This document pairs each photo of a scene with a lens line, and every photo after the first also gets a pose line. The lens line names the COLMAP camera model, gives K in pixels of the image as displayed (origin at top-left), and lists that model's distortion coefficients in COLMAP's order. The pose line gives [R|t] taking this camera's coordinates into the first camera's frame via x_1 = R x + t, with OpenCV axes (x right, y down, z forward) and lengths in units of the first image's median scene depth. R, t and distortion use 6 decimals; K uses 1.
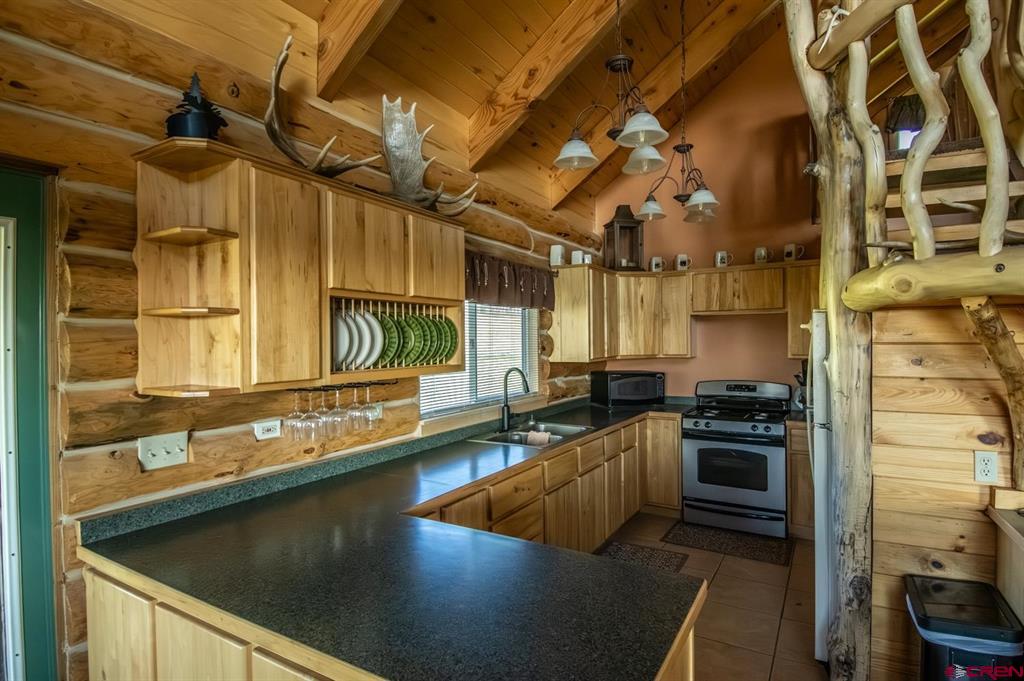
lens RADIAL K [[530.2, 0, 512.0], [0, 530.2, 340.5], [0, 0, 1]] dist [0.036929, -0.044996]
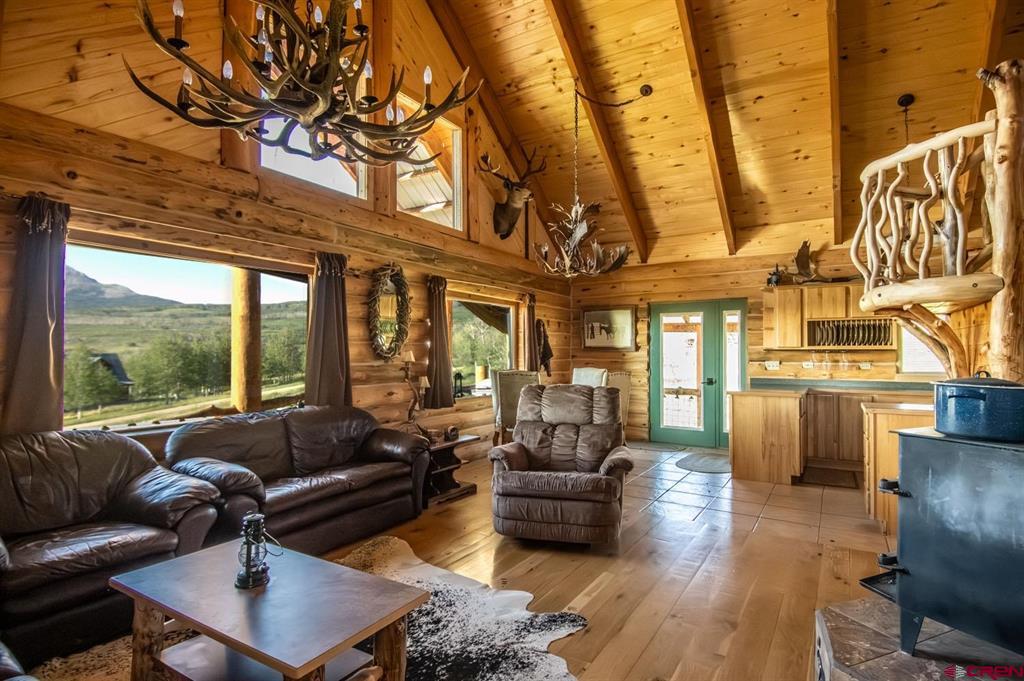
lens RADIAL K [[530.2, 0, 512.0], [0, 530.2, 340.5], [0, 0, 1]] dist [0.036929, -0.044996]
pose [[-0.028182, -0.012211, -0.999528, 2.693060], [-0.001562, 0.999925, -0.012172, 0.067310], [0.999602, 0.001218, -0.028199, -0.617765]]
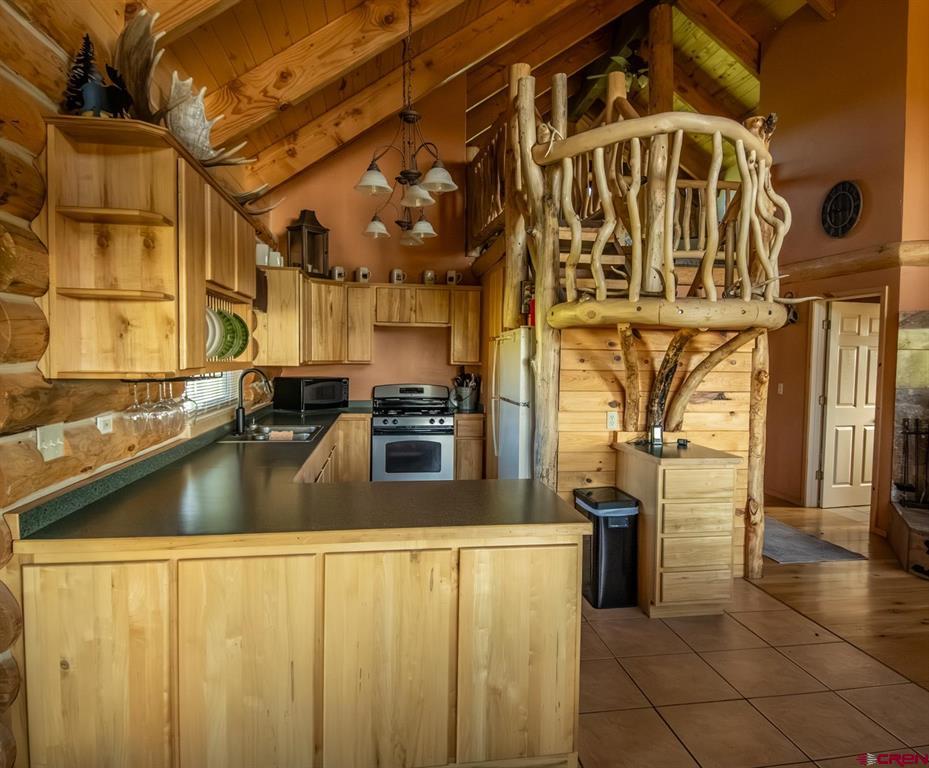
lens RADIAL K [[605.7, 0, 480.8], [0, 605.7, 384.1], [0, 0, 1]] dist [0.054597, -0.057924]
pose [[0.770509, -0.009315, 0.637361, -0.651416], [-0.021871, 0.998918, 0.041039, 0.040292], [-0.637054, -0.045561, 0.769471, -0.241776]]
